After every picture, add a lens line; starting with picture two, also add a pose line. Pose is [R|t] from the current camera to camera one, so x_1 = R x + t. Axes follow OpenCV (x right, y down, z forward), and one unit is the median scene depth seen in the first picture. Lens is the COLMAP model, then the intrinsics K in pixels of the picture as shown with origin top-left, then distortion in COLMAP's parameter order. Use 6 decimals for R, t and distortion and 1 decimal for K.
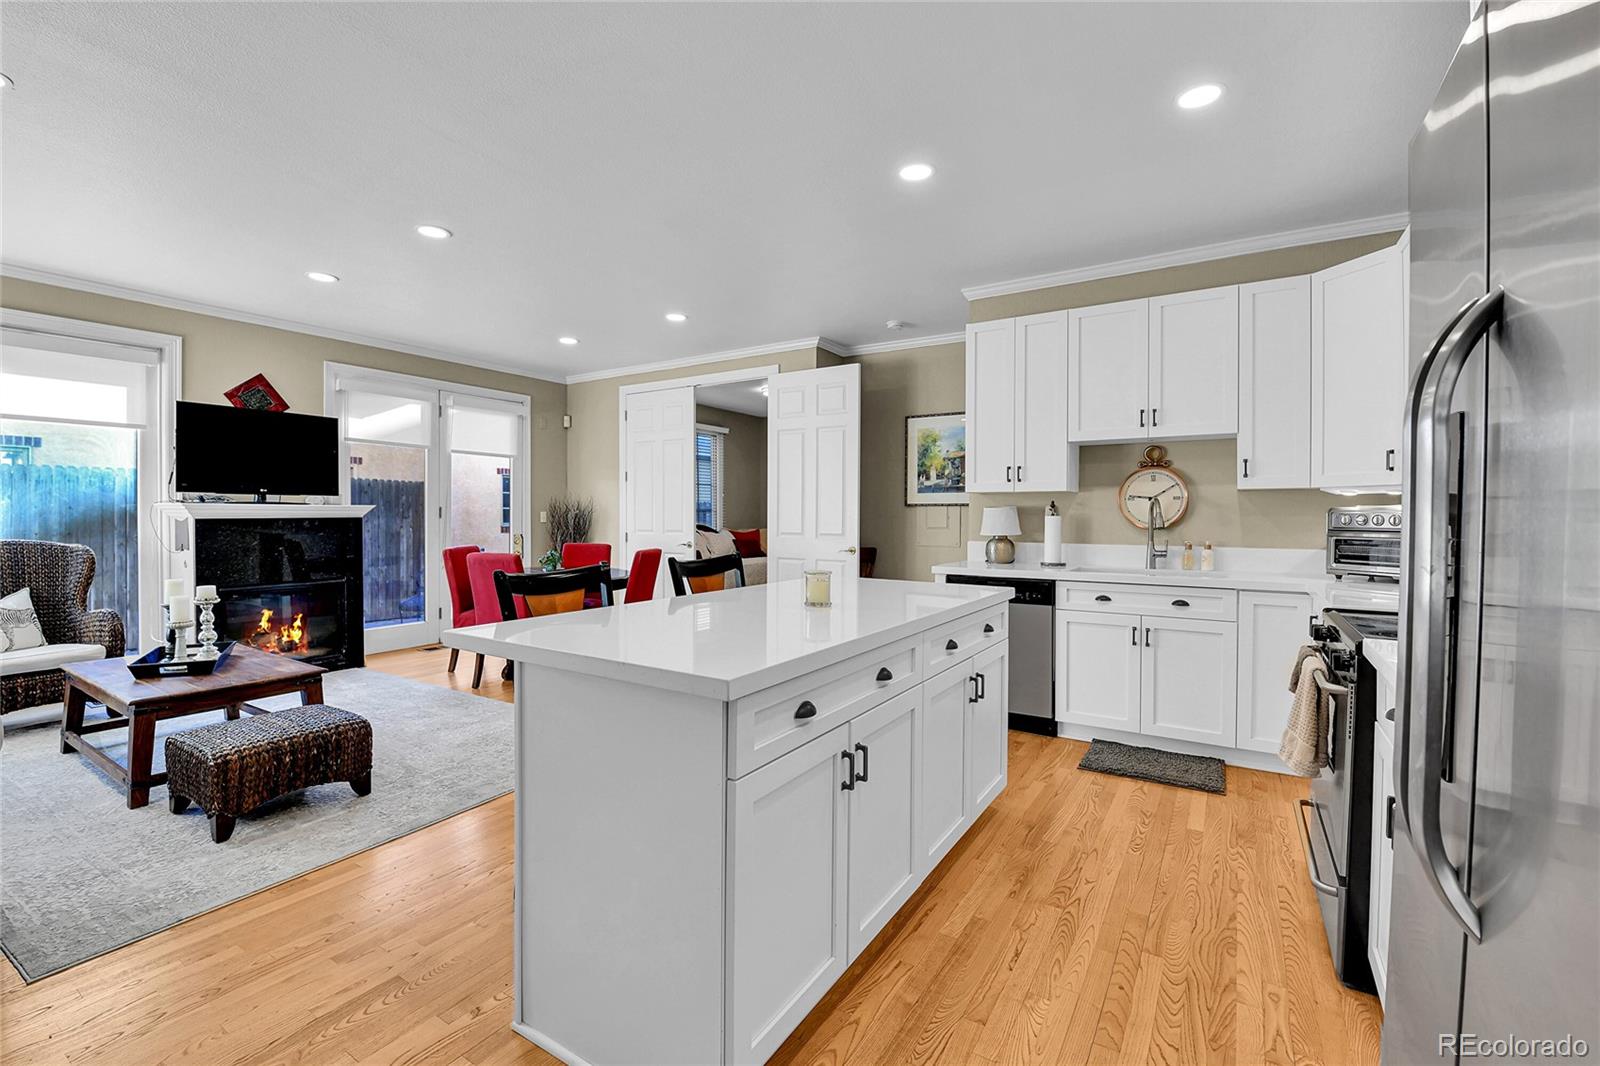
lens RADIAL K [[696.2, 0, 791.8], [0, 696.2, 523.4], [0, 0, 1]] dist [-0.005962, -0.008698]
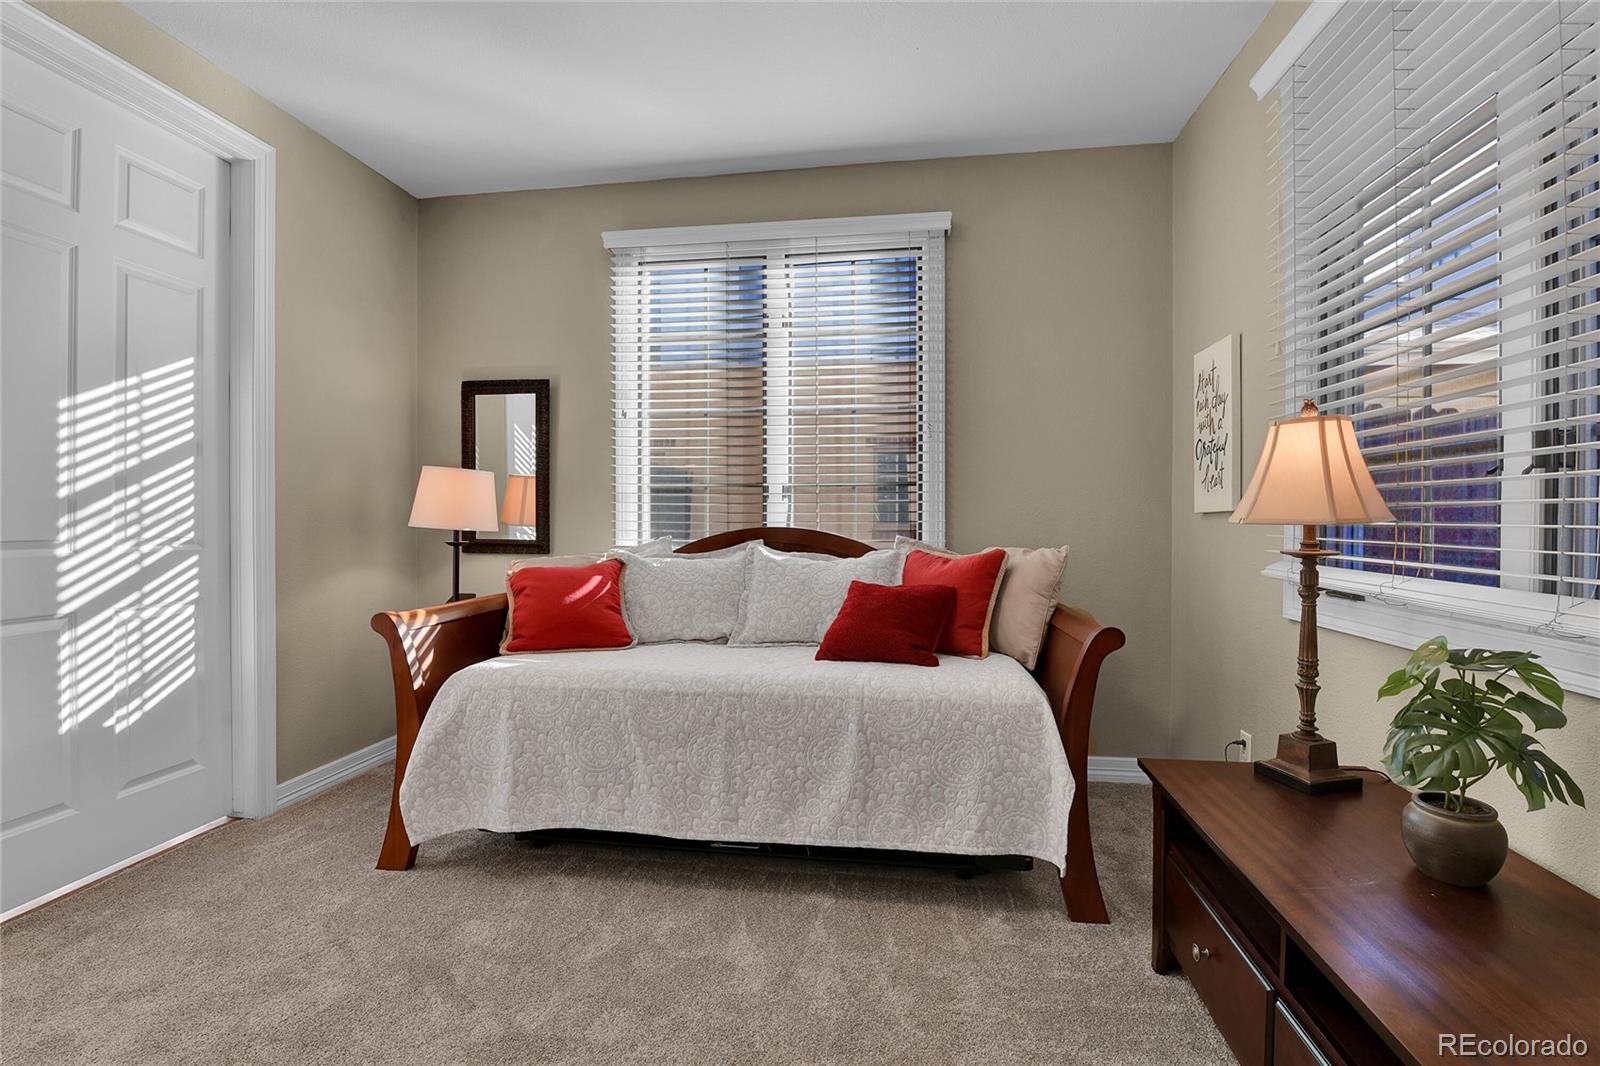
lens RADIAL K [[696.2, 0, 802.1], [0, 696.2, 519.9], [0, 0, 1]] dist [-0.005962, -0.008698]
pose [[0.413902, 0.000119, -0.910322, 0.328746], [-0.009560, 0.999945, -0.004217, -0.002749], [0.910271, 0.010448, 0.413880, 1.678763]]
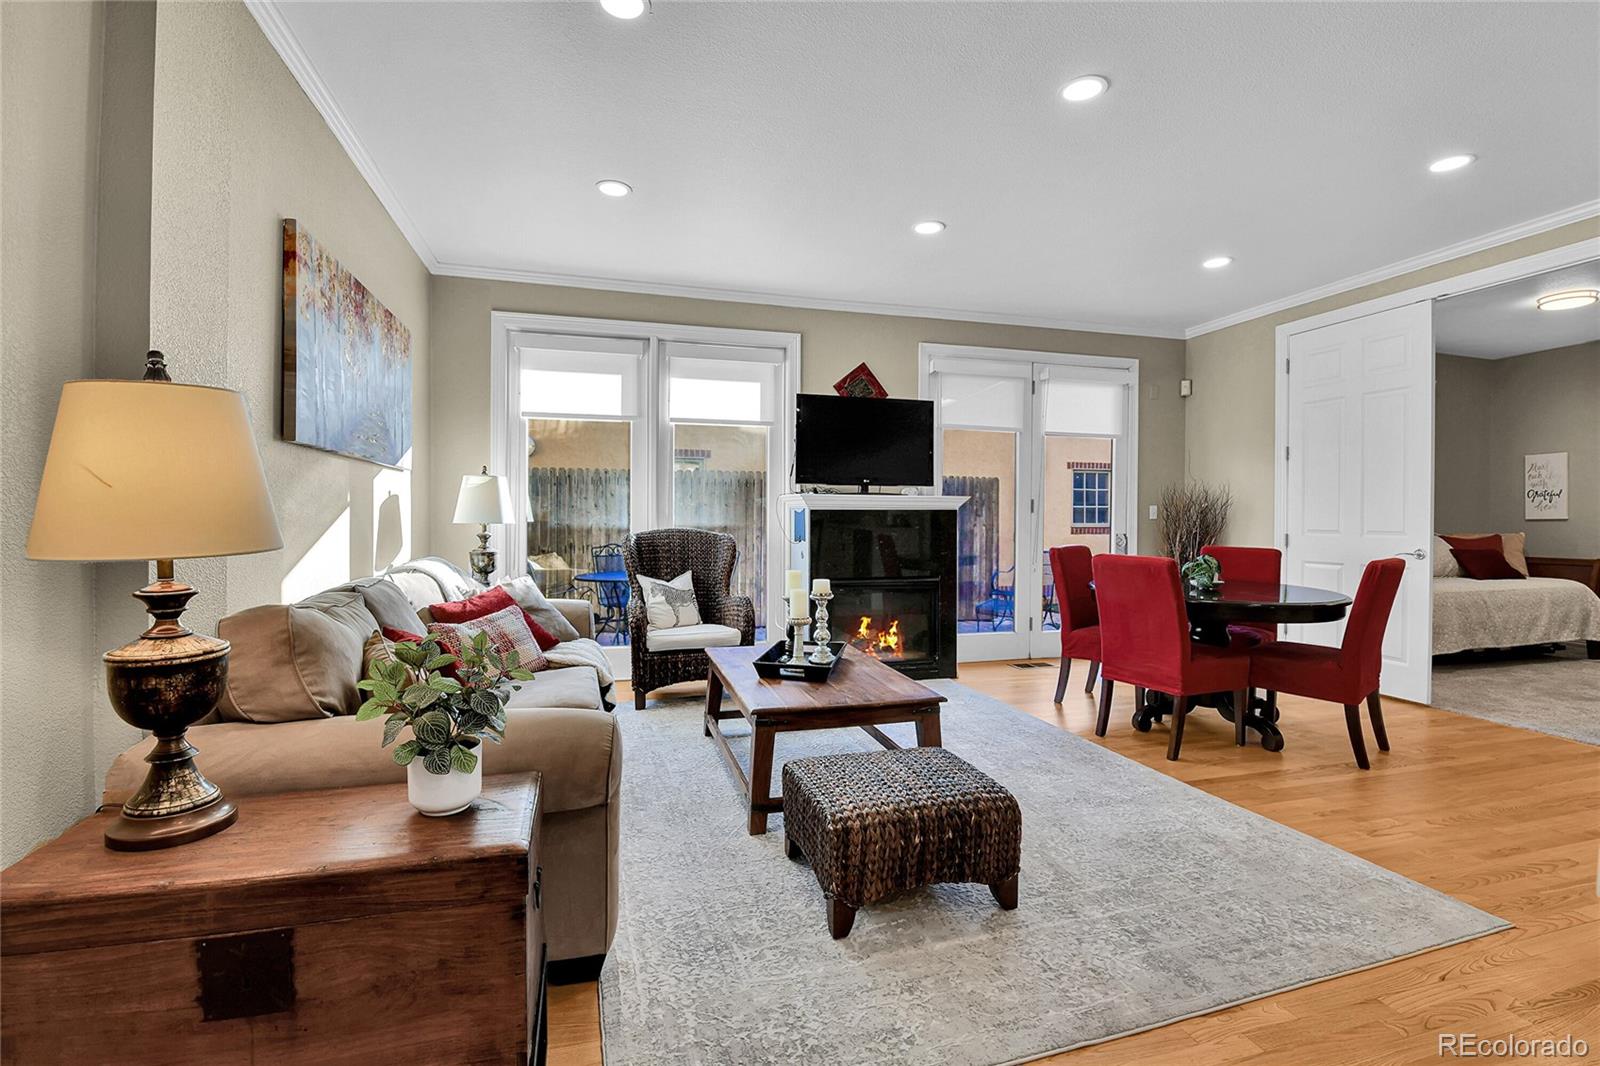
lens RADIAL K [[696.2, 0, 779.4], [0, 696.2, 526.9], [0, 0, 1]] dist [-0.005962, -0.008698]
pose [[0.731863, 0.008814, -0.681394, -0.206926], [-0.011176, 0.999937, 0.000931, 0.017041], [0.681360, 0.006934, 0.731916, 0.227608]]
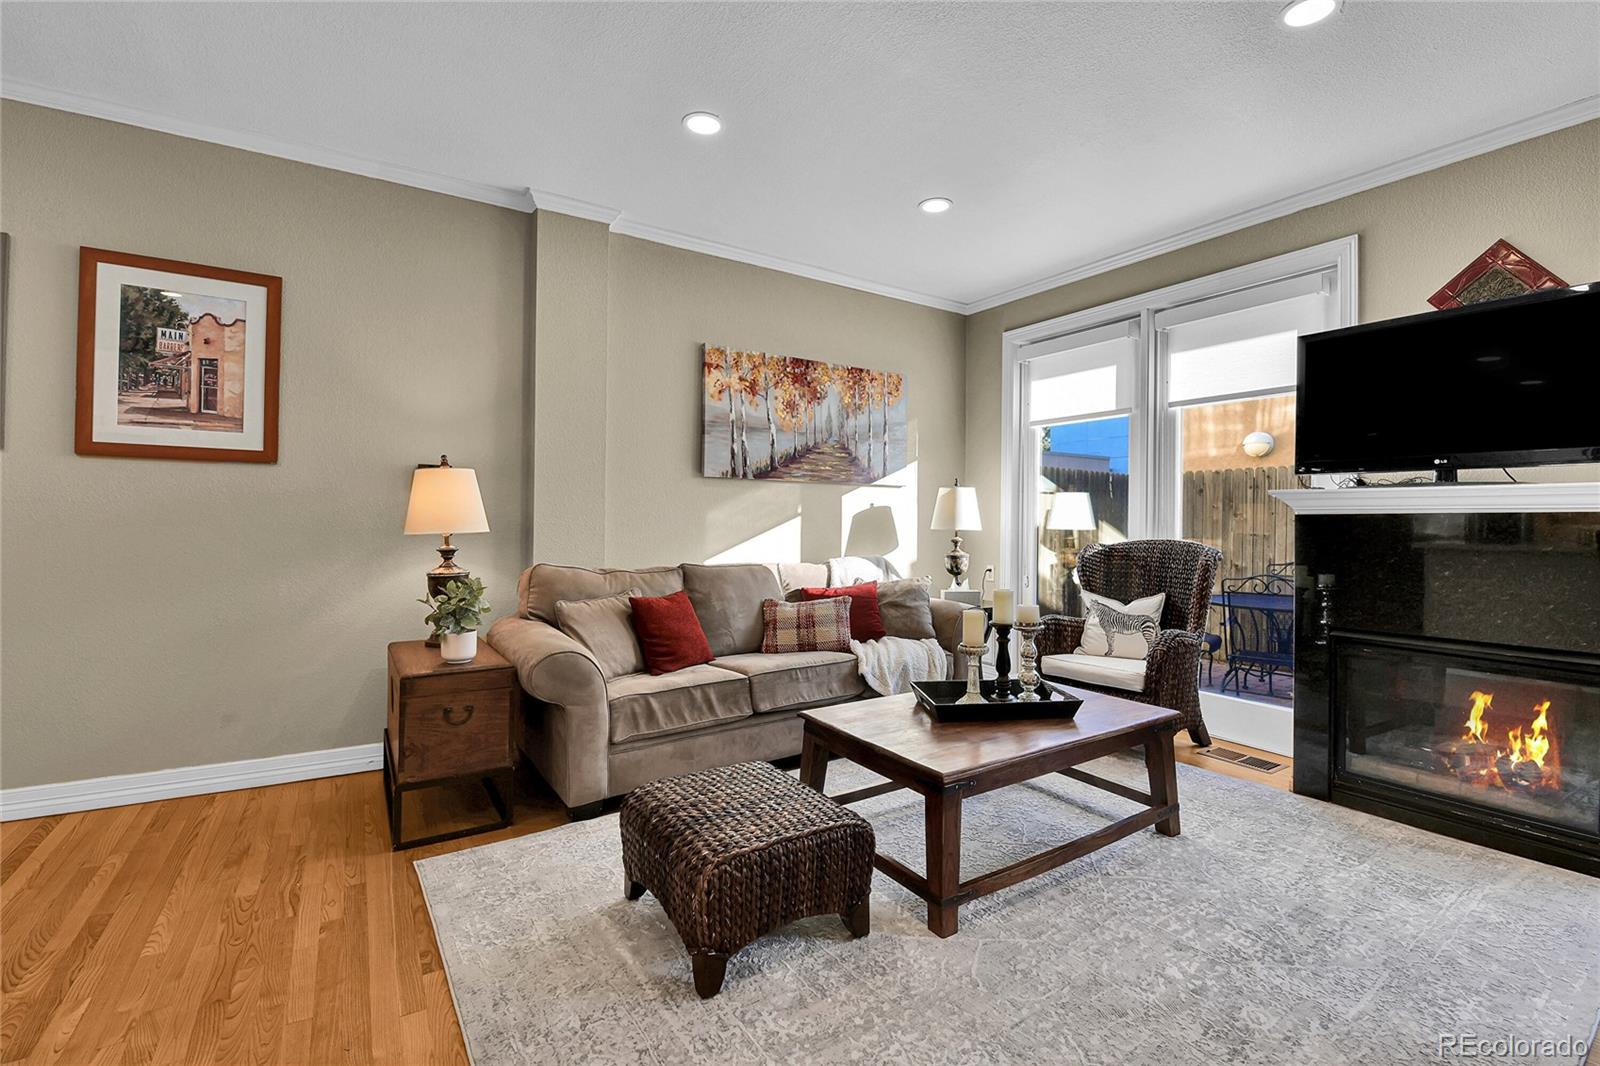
lens RADIAL K [[696.2, 0, 795.1], [0, 696.2, 522.6], [0, 0, 1]] dist [-0.005962, -0.008698]
pose [[-0.420598, -0.004655, -0.907235, -0.093179], [-0.022854, 0.999724, 0.005466, 0.007331], [0.906959, 0.023033, -0.420588, 0.813108]]
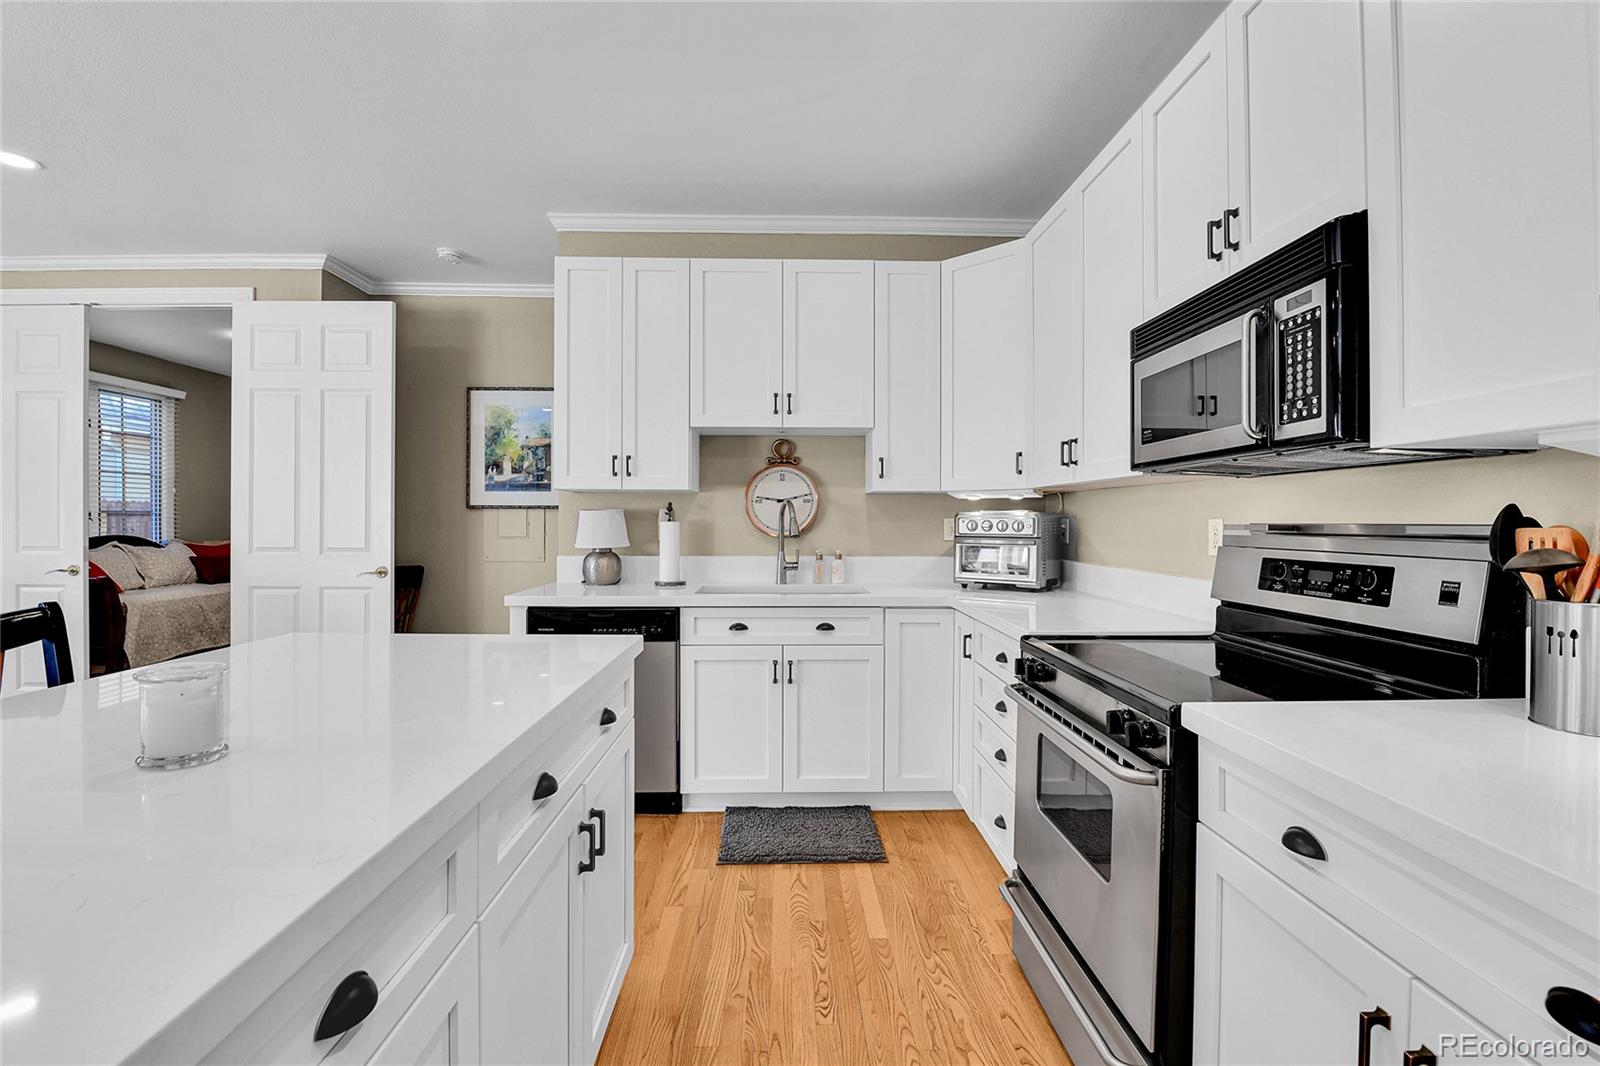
lens RADIAL K [[696.2, 0, 804.4], [0, 696.2, 522.6], [0, 0, 1]] dist [-0.005962, -0.008698]
pose [[0.823692, -0.001338, 0.567036, 0.049799], [0.006603, 0.999952, -0.007231, -0.002689], [-0.566999, 0.009700, 0.823661, 0.237777]]
